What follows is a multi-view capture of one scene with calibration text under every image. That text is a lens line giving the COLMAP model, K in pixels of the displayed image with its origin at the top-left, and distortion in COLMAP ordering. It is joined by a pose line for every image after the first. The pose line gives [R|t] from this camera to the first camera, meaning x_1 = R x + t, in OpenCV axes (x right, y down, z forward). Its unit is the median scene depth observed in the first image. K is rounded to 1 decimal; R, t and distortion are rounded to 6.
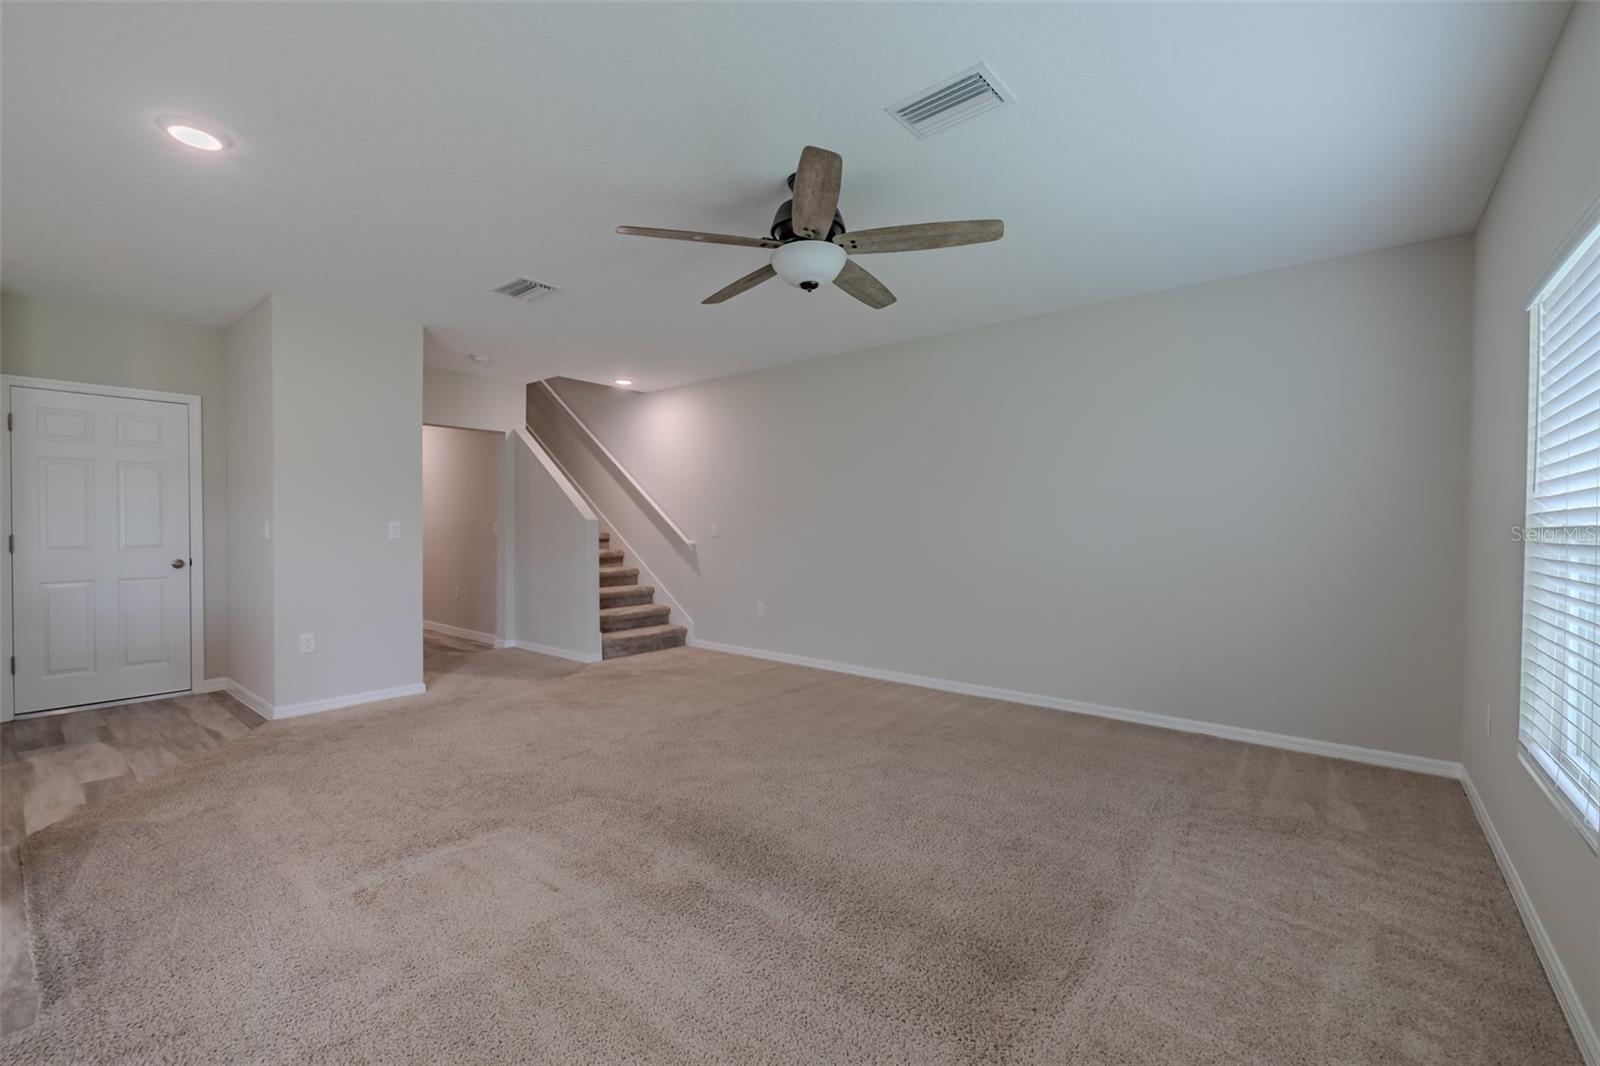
lens RADIAL K [[666.0, 0, 805.7], [0, 666.0, 530.2], [0, 0, 1]] dist [0.002812, -0.001090]
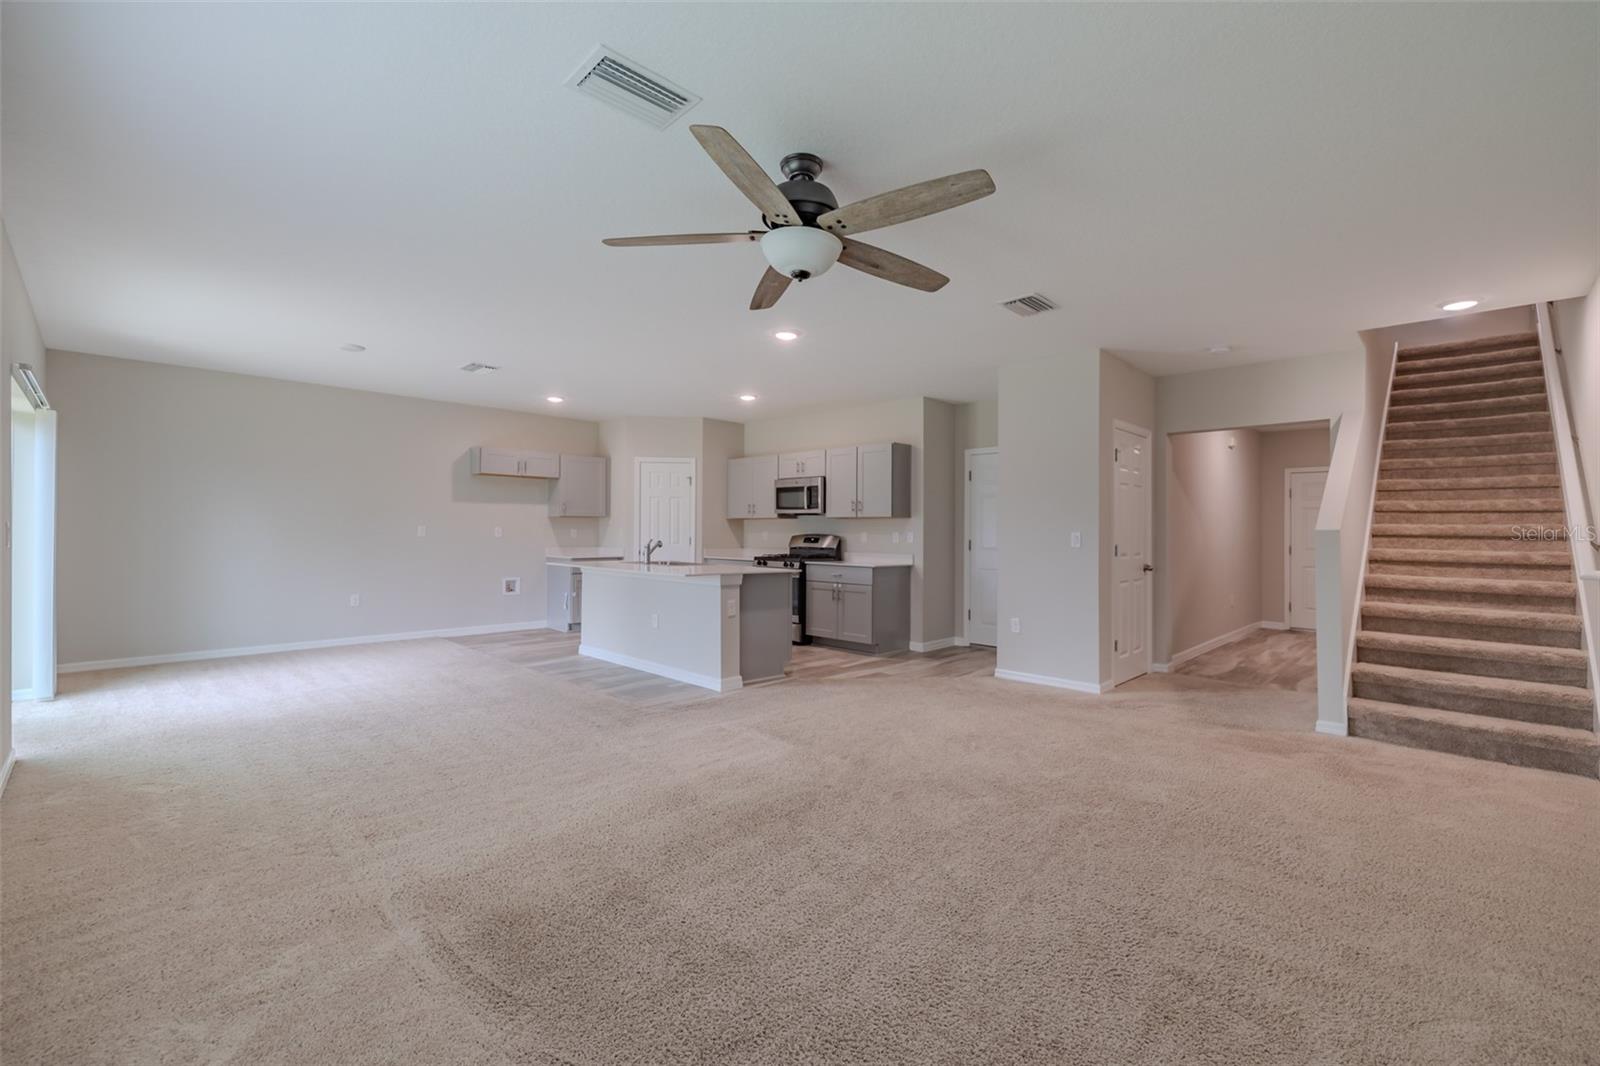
lens RADIAL K [[666.0, 0, 804.1], [0, 666.0, 521.8], [0, 0, 1]] dist [0.002812, -0.001090]
pose [[-0.079425, -0.017559, -0.996686, 0.632397], [-0.017581, 0.999714, -0.016211, -0.005004], [0.996686, 0.016235, -0.079711, 0.738546]]
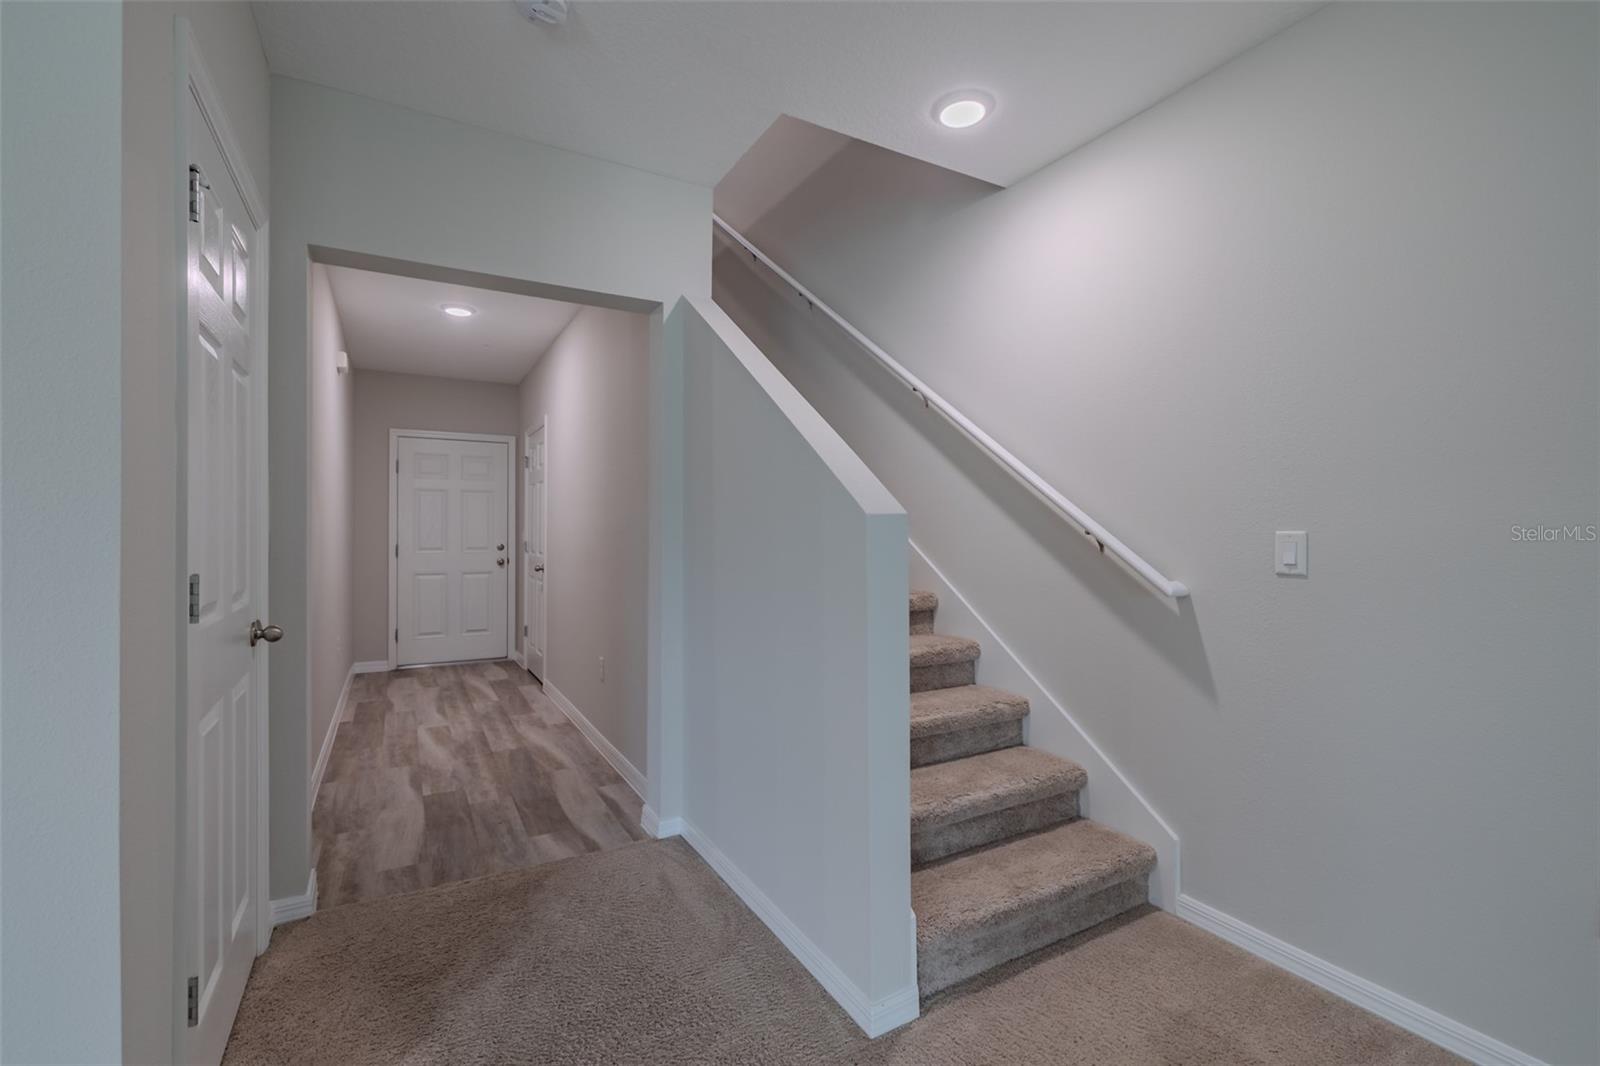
lens RADIAL K [[684.7, 0, 803.3], [0, 684.7, 535.2], [0, 0, 1]] dist [0.004768, -0.001071]
pose [[0.934259, -0.003020, -0.356584, -0.369451], [0.000311, 0.999971, -0.007654, -0.006373], [0.356596, 0.007040, 0.934232, 1.061236]]
